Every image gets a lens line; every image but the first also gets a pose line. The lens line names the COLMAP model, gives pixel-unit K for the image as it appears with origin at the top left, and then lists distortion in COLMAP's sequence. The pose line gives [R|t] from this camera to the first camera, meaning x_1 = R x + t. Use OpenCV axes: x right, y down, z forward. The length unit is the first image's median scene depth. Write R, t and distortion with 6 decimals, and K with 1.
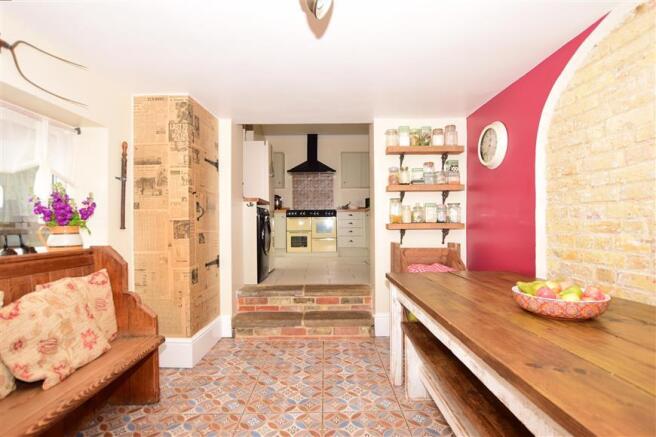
lens RADIAL K [[327.2, 0, 324.2], [0, 327.2, 221.8], [0, 0, 1]] dist [-0.002837, -0.000347]
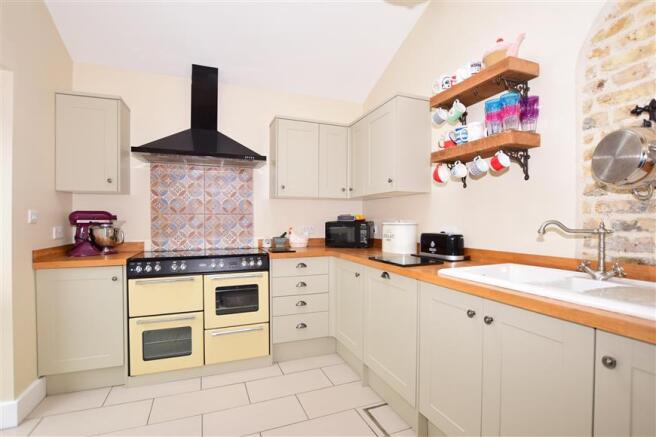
lens RADIAL K [[327.2, 0, 329.3], [0, 327.2, 220.0], [0, 0, 1]] dist [-0.002837, -0.000347]
pose [[0.934597, 0.004797, 0.355677, -0.044050], [-0.012370, 0.999743, 0.019021, -0.103142], [-0.355494, -0.022176, 0.934415, 0.689897]]
